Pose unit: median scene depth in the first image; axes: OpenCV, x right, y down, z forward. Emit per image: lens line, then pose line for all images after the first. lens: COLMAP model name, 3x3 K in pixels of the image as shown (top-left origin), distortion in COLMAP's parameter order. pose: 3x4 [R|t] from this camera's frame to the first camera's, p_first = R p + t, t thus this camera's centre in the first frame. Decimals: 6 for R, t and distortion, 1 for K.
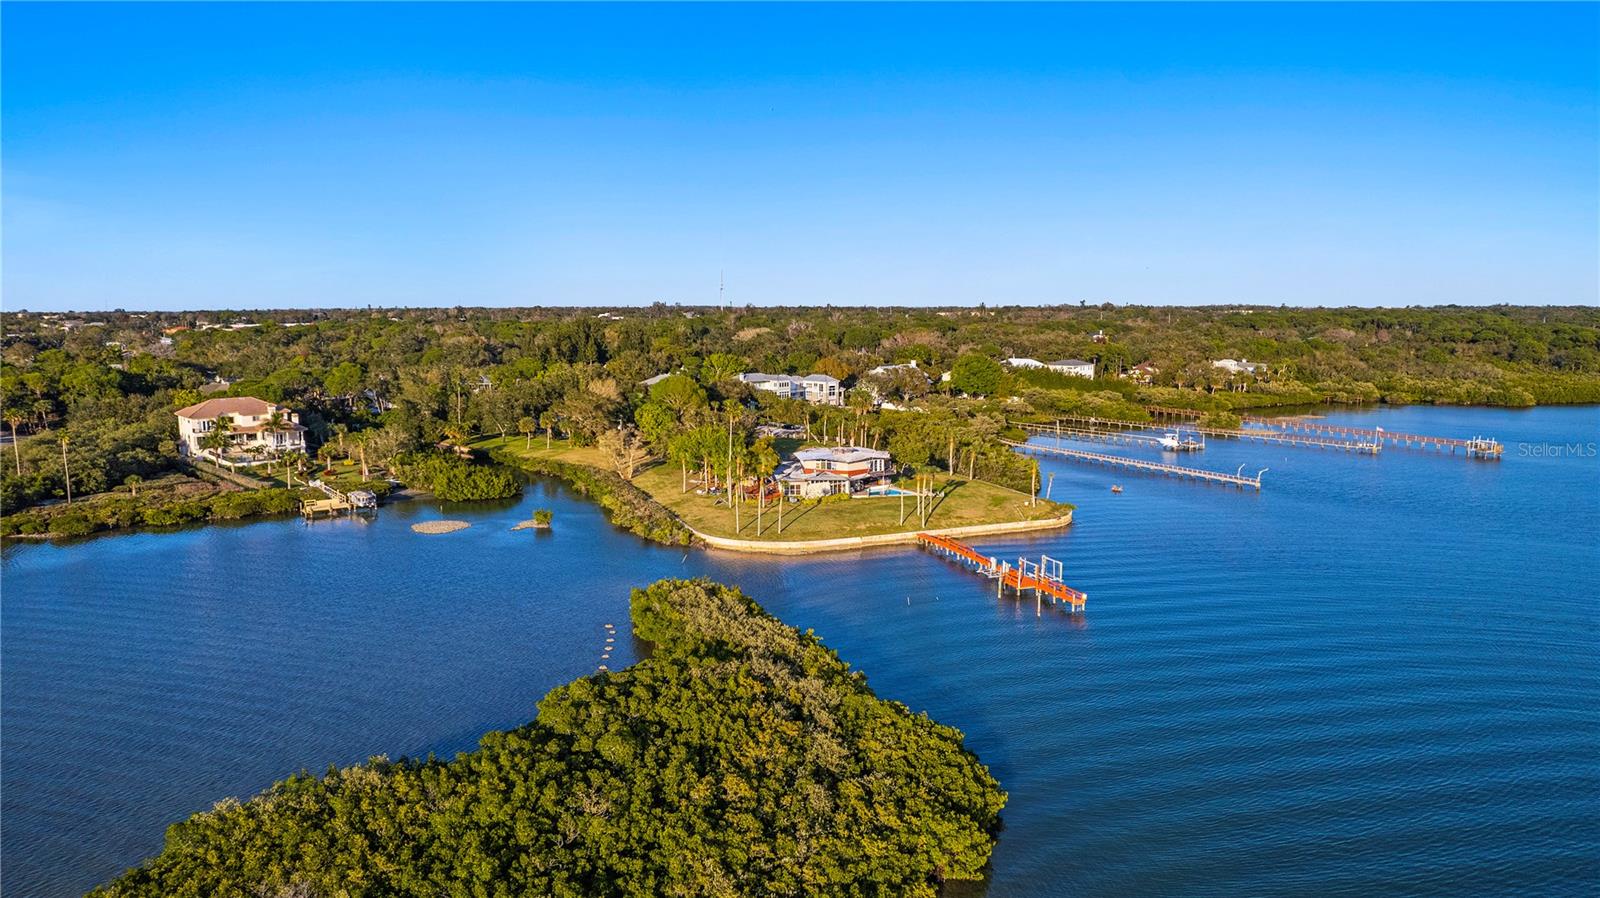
lens RADIAL K [[1078.0, 0, 800.0], [0, 1078.0, 449.0], [0, 0, 1]] dist [-0.074769, 0.050773]
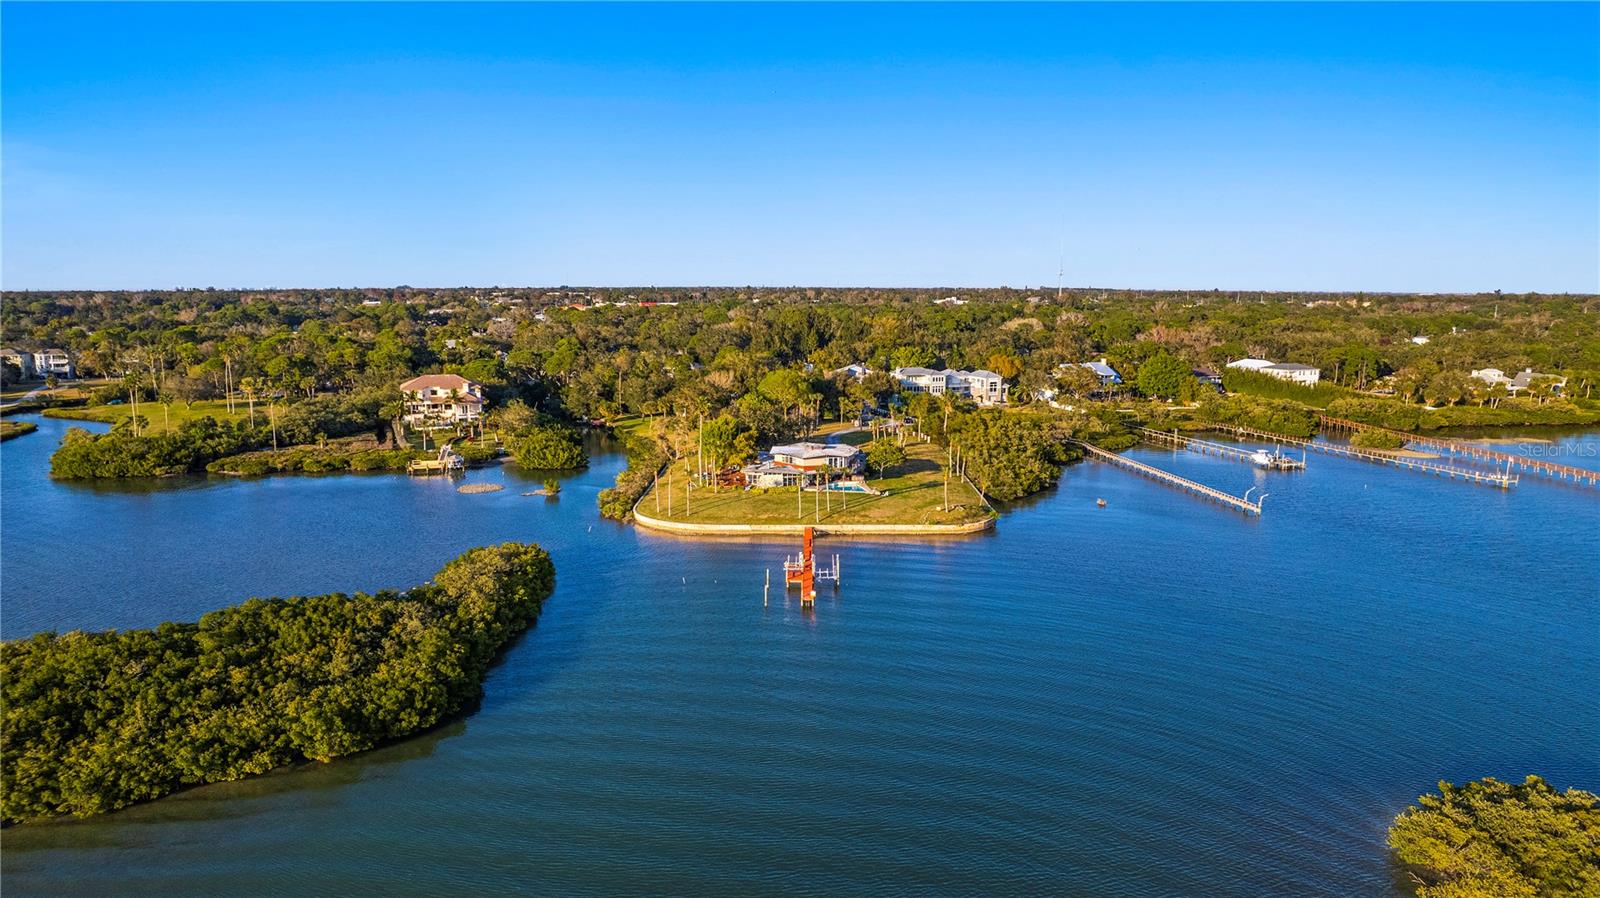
lens RADIAL K [[1074.3, 0, 800.0], [0, 1074.3, 449.0], [0, 0, 1]] dist [-0.087338, 0.077629]
pose [[0.928708, 0.062544, -0.365499, 0.402741], [-0.055167, 0.998008, 0.030603, -0.027799], [0.366685, -0.008258, 0.930309, -0.023254]]
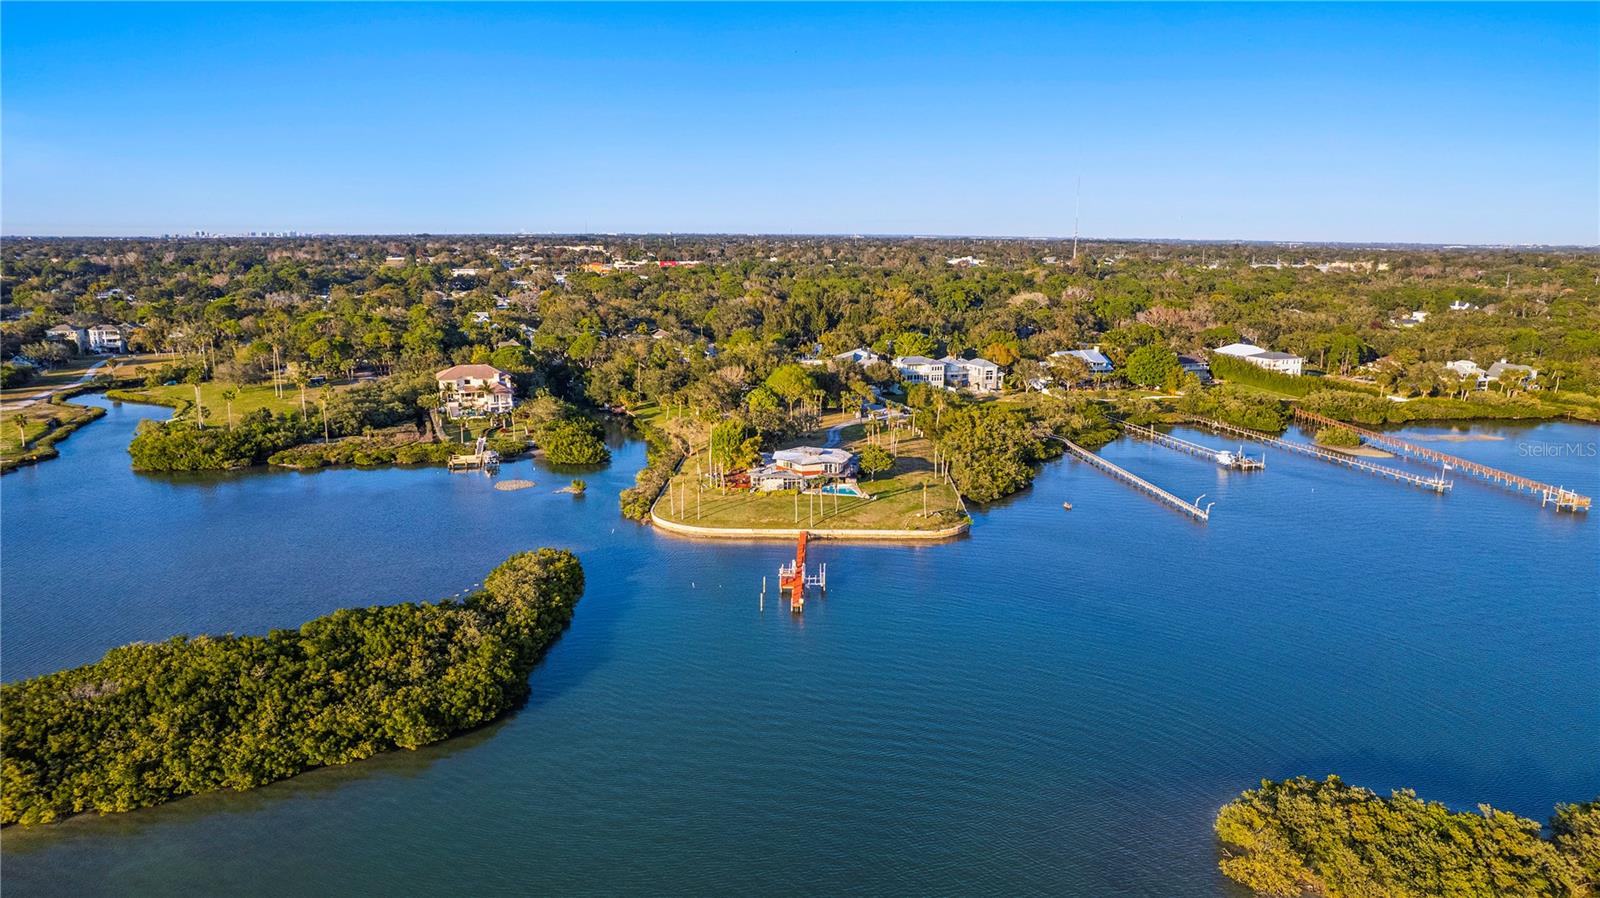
lens RADIAL K [[1078.0, 0, 800.0], [0, 1078.0, 449.0], [0, 0, 1]] dist [-0.074769, 0.050773]
pose [[0.921464, 0.088813, -0.378174, 0.464943], [-0.062311, 0.994701, 0.081775, -0.097476], [0.383433, -0.051789, 0.922116, -0.133949]]
